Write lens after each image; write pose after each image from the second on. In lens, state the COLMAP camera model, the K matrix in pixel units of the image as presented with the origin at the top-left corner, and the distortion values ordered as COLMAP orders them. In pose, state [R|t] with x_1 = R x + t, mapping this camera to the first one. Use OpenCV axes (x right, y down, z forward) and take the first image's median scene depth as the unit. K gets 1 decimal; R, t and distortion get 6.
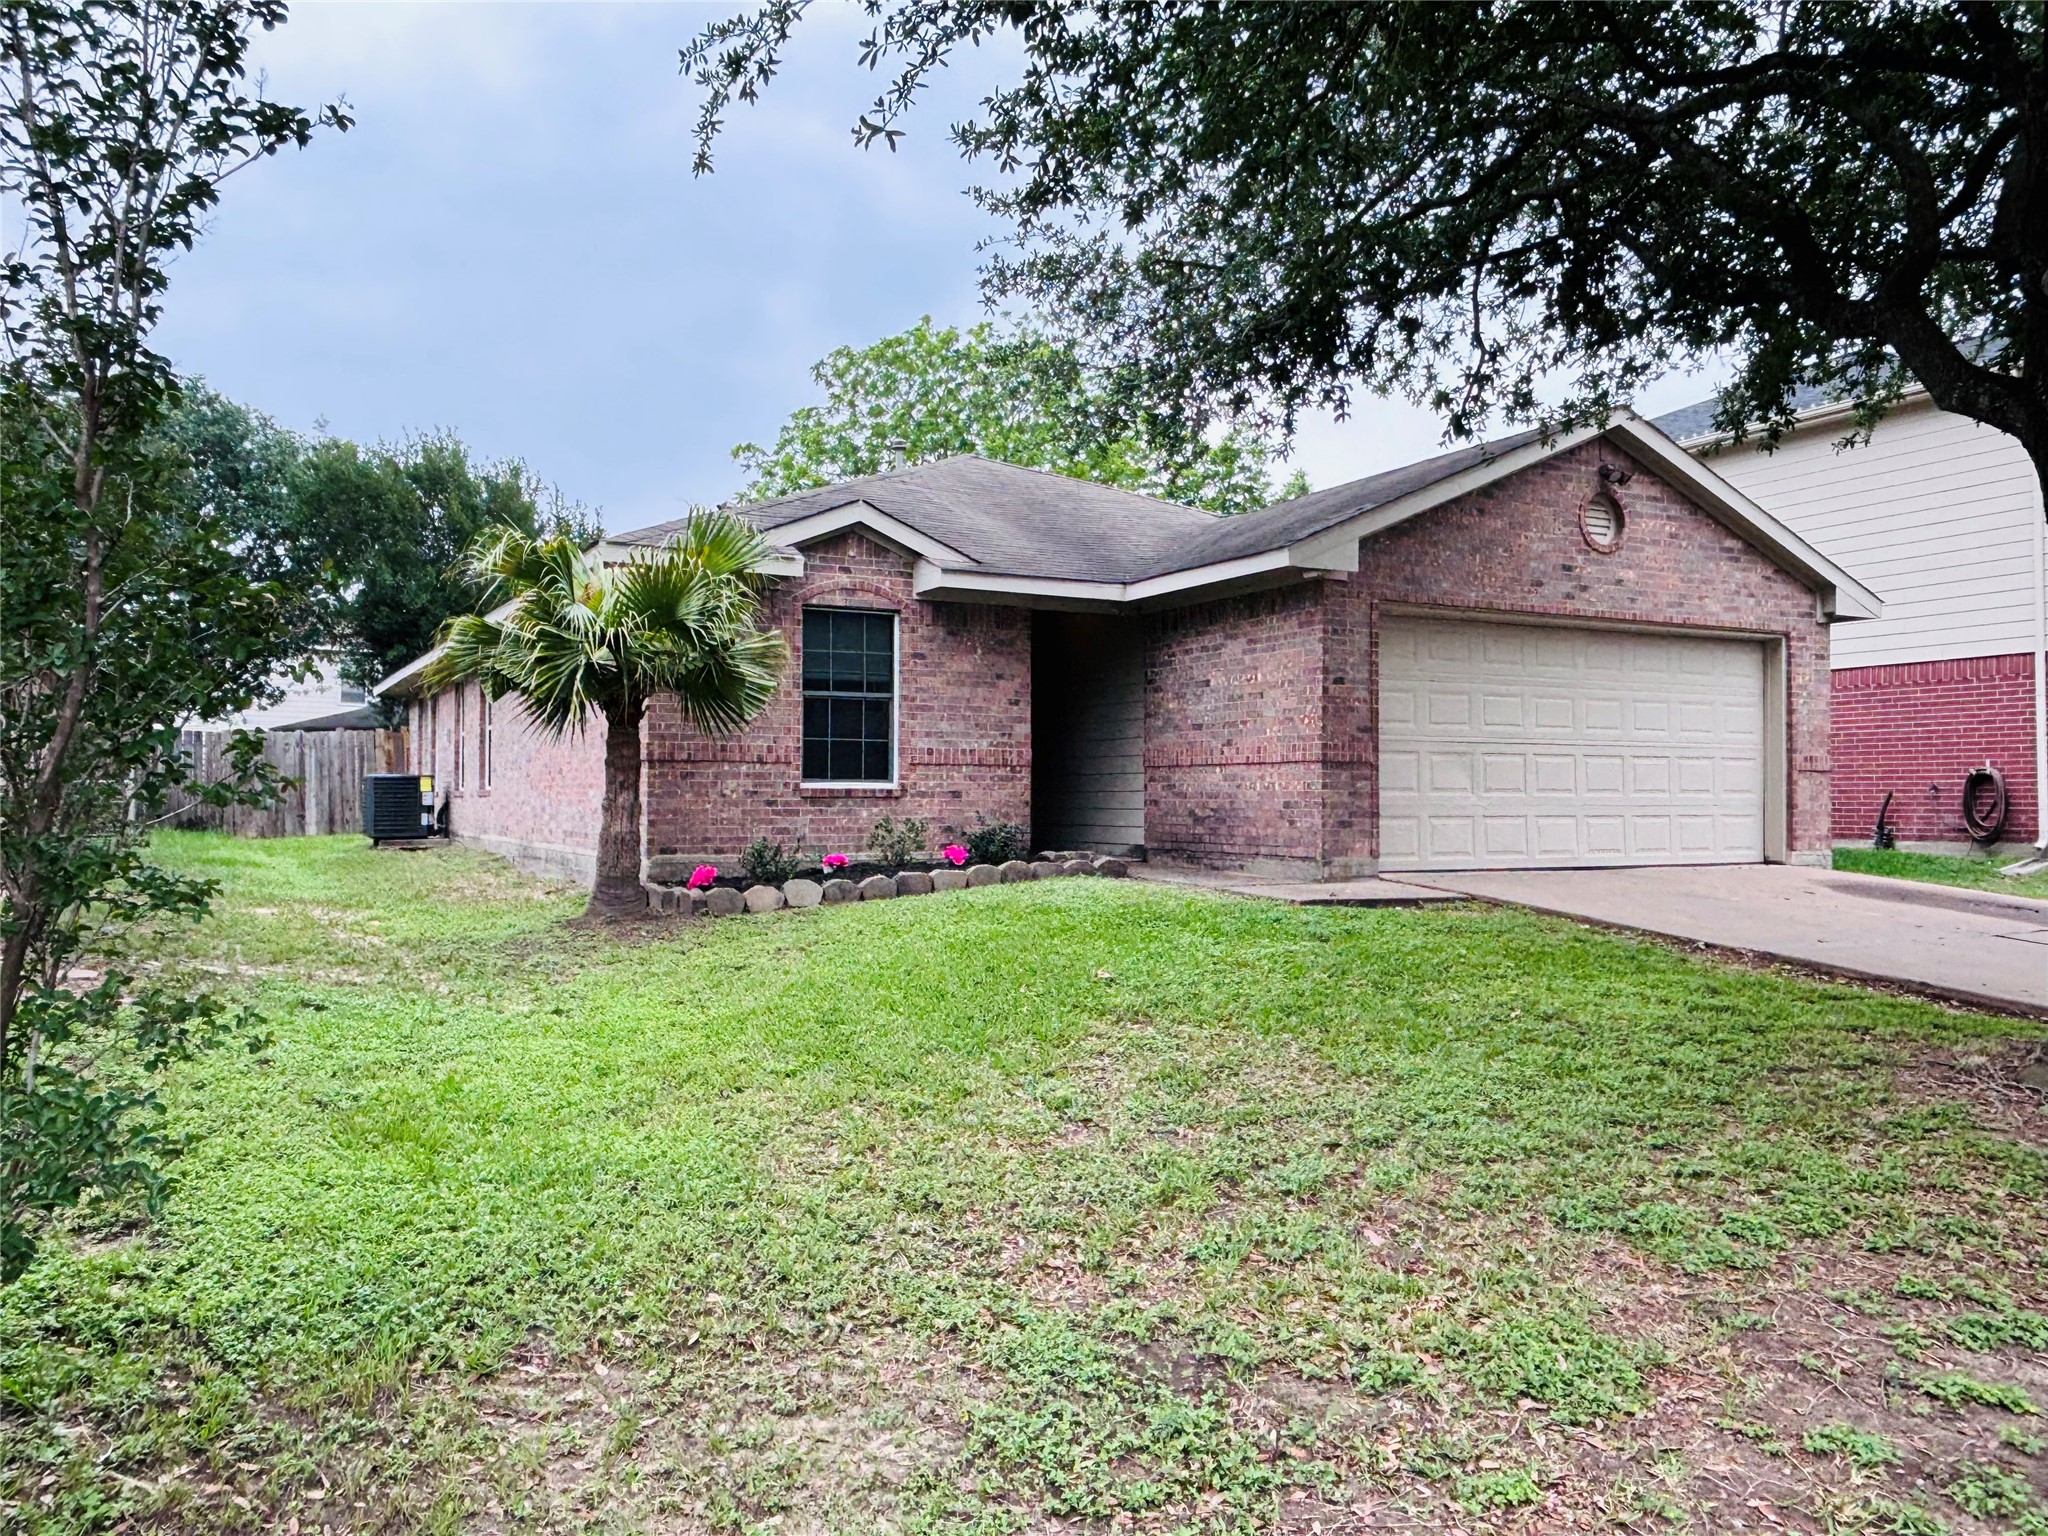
lens RADIAL K [[1543.3, 0, 969.1], [0, 1543.3, 756.2], [0, 0, 1]] dist [0.037544, -0.057455]
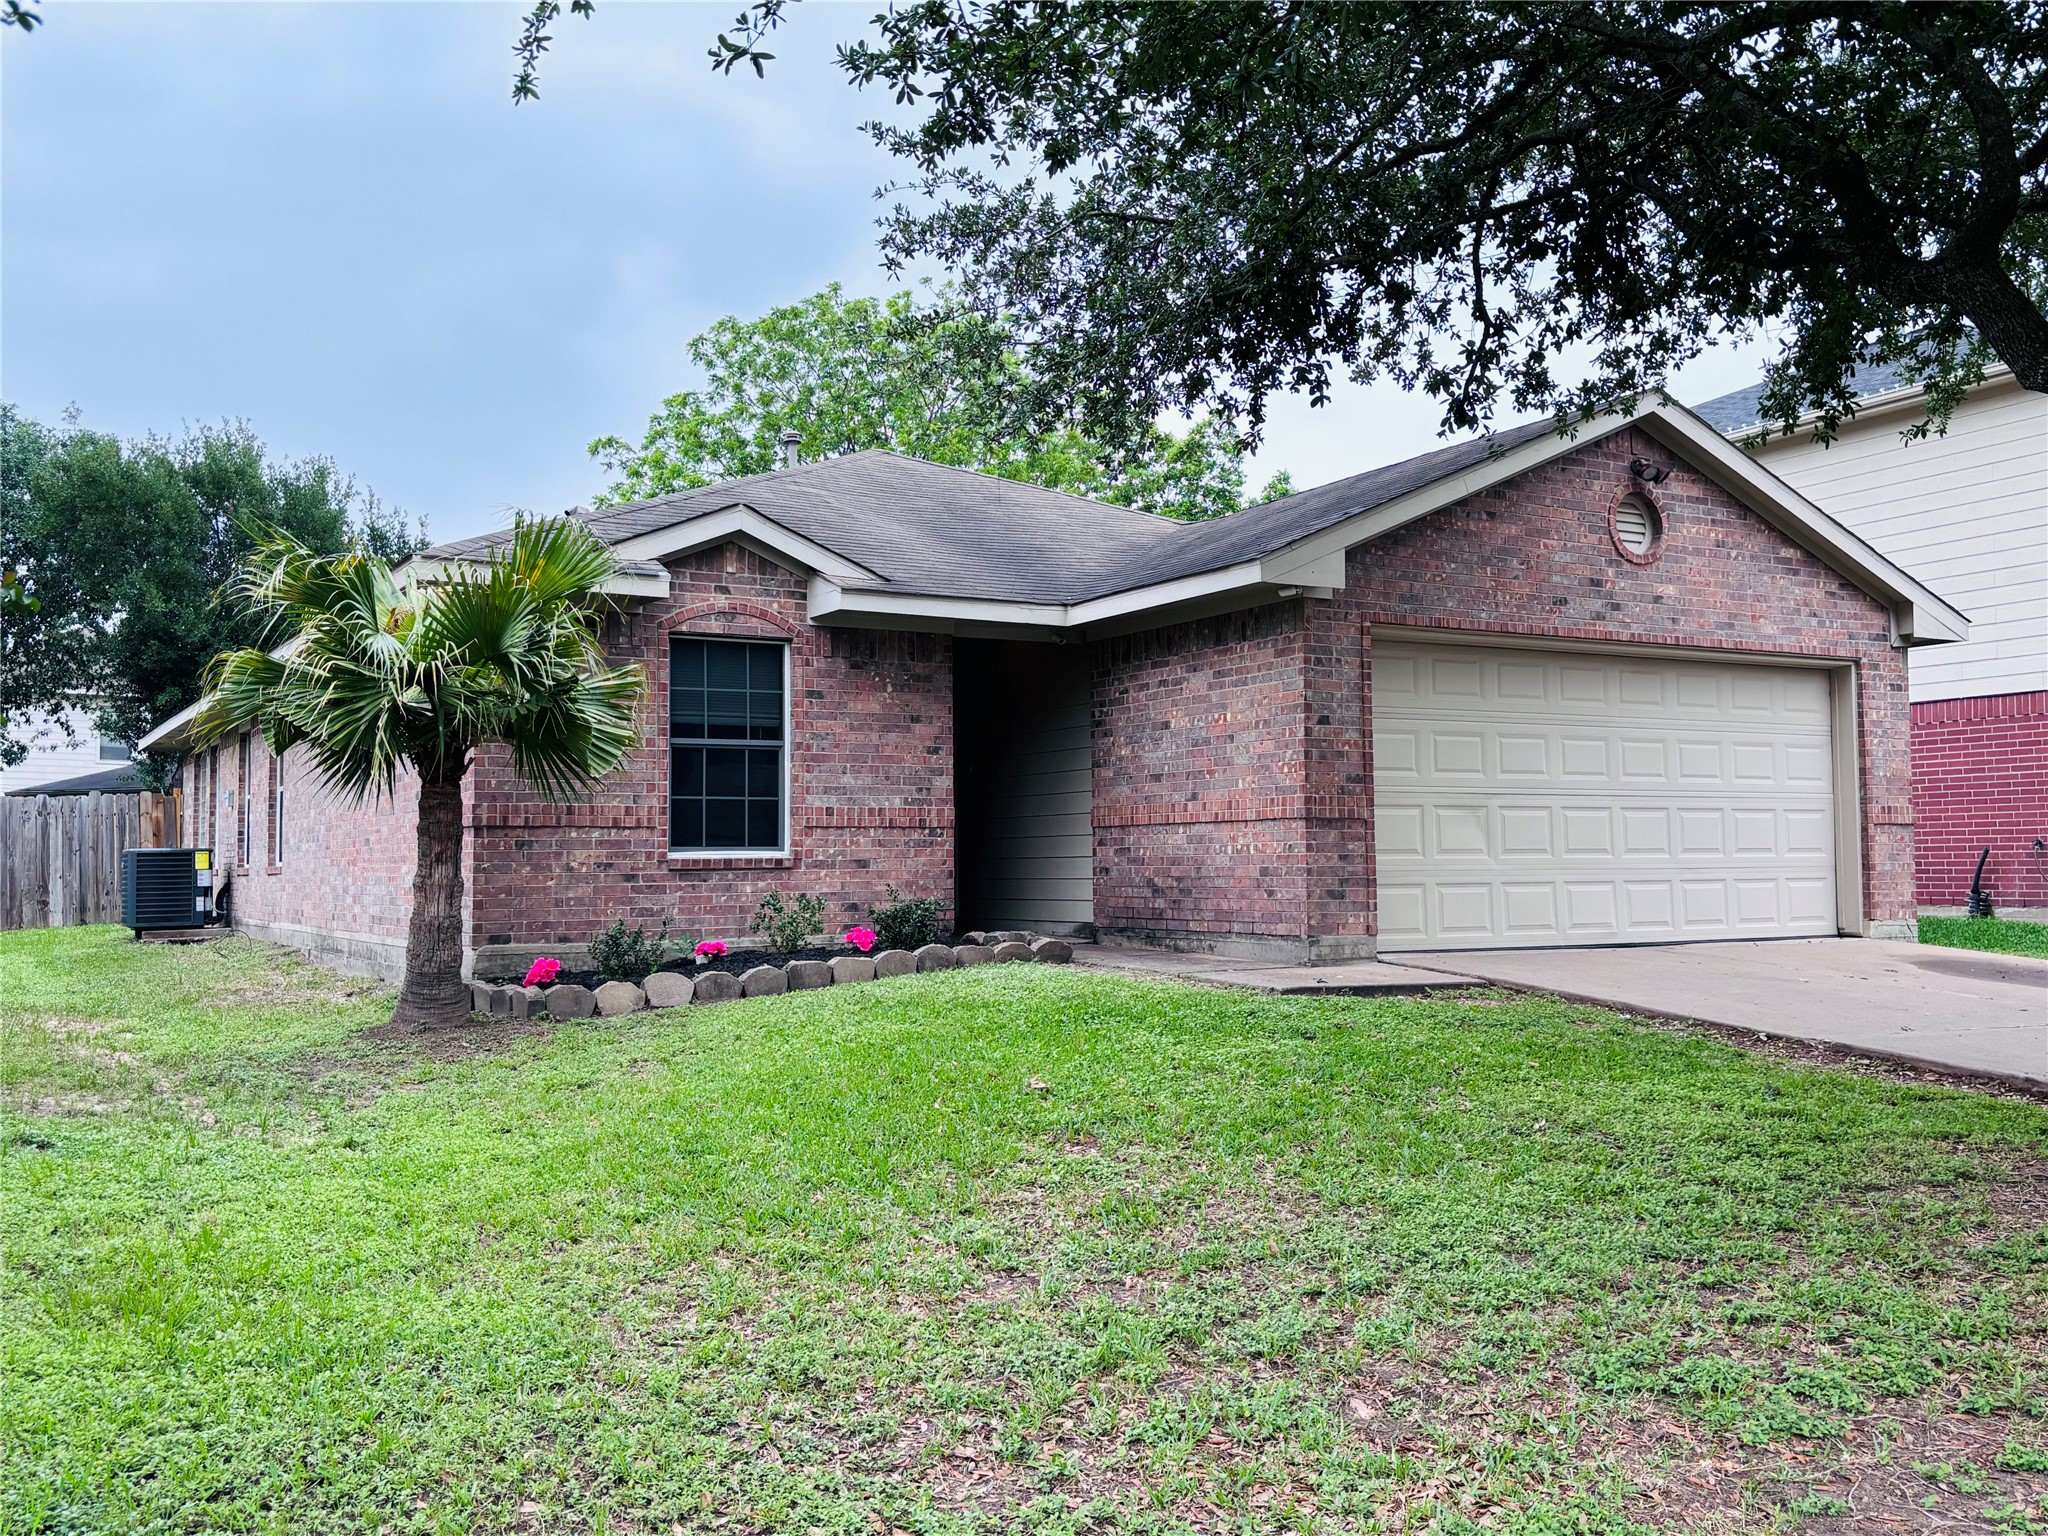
lens RADIAL K [[1884.6, 0, 975.8], [0, 1884.6, 750.0], [0, 0, 1]] dist [0.015475, 0.000000]
pose [[0.998997, -0.009267, 0.043803, 0.011510], [0.010834, 0.999305, -0.035664, 0.000726], [-0.043442, 0.036103, 0.998403, 0.008964]]
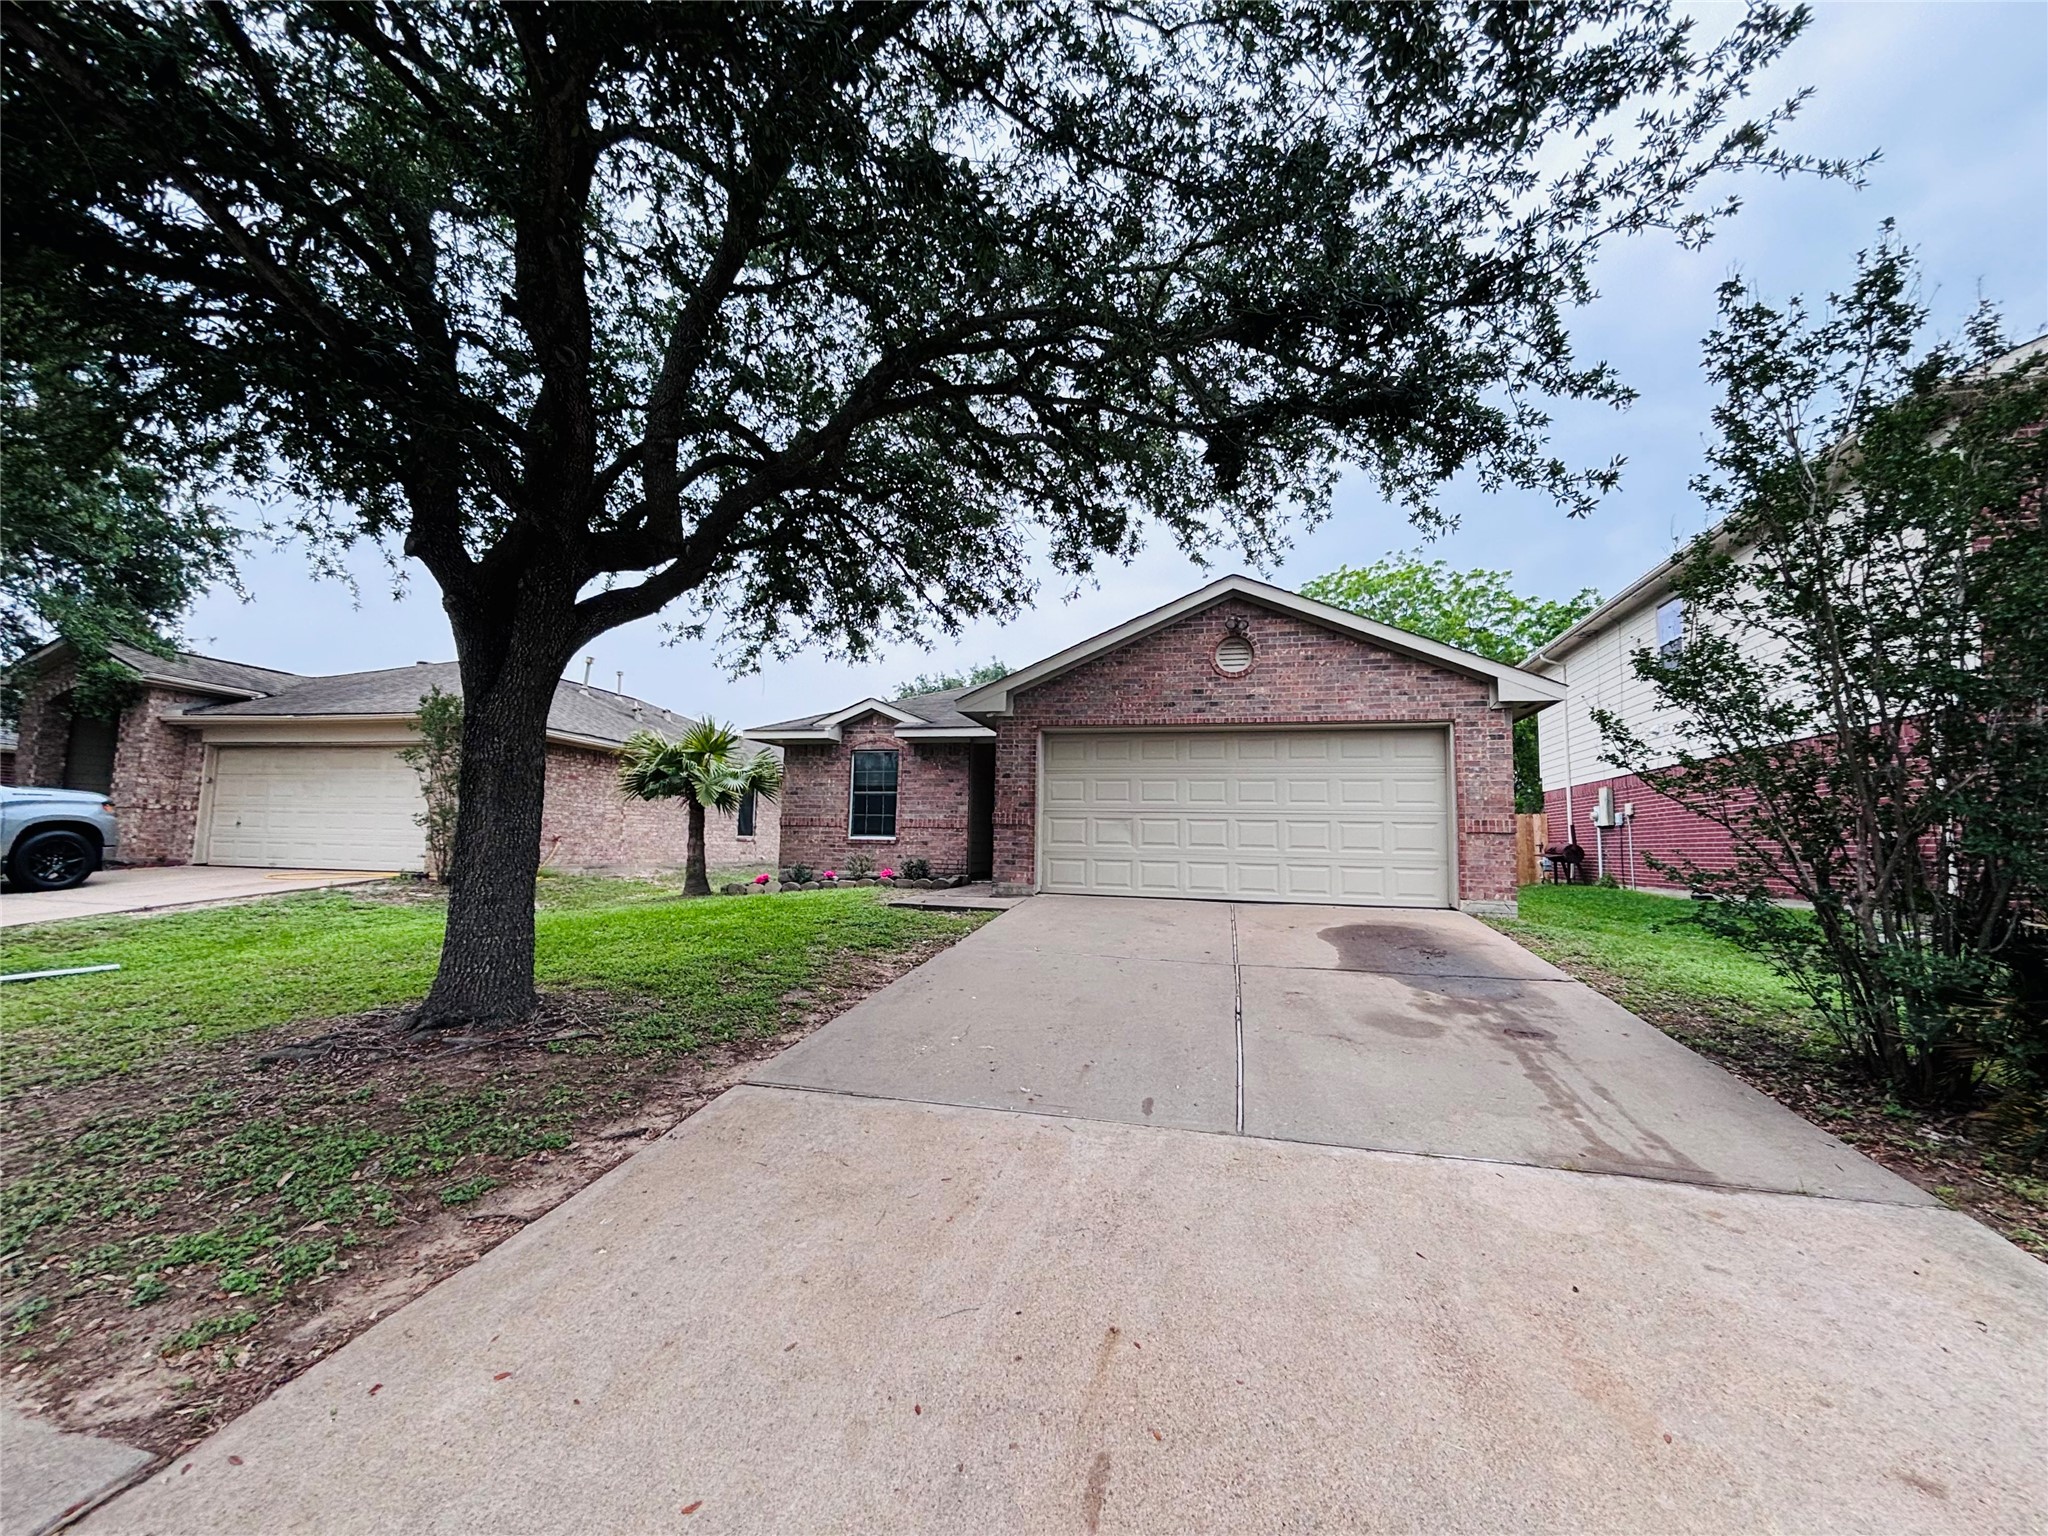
lens RADIAL K [[820.0, 0, 1025.4], [0, 820.0, 770.8], [0, 0, 1]] dist [0.024366, 0.000060]
pose [[0.753044, -0.048287, -0.656195, 0.994163], [-0.002610, 0.997076, -0.076366, 0.015565], [0.657964, 0.059220, 0.750717, 0.413938]]
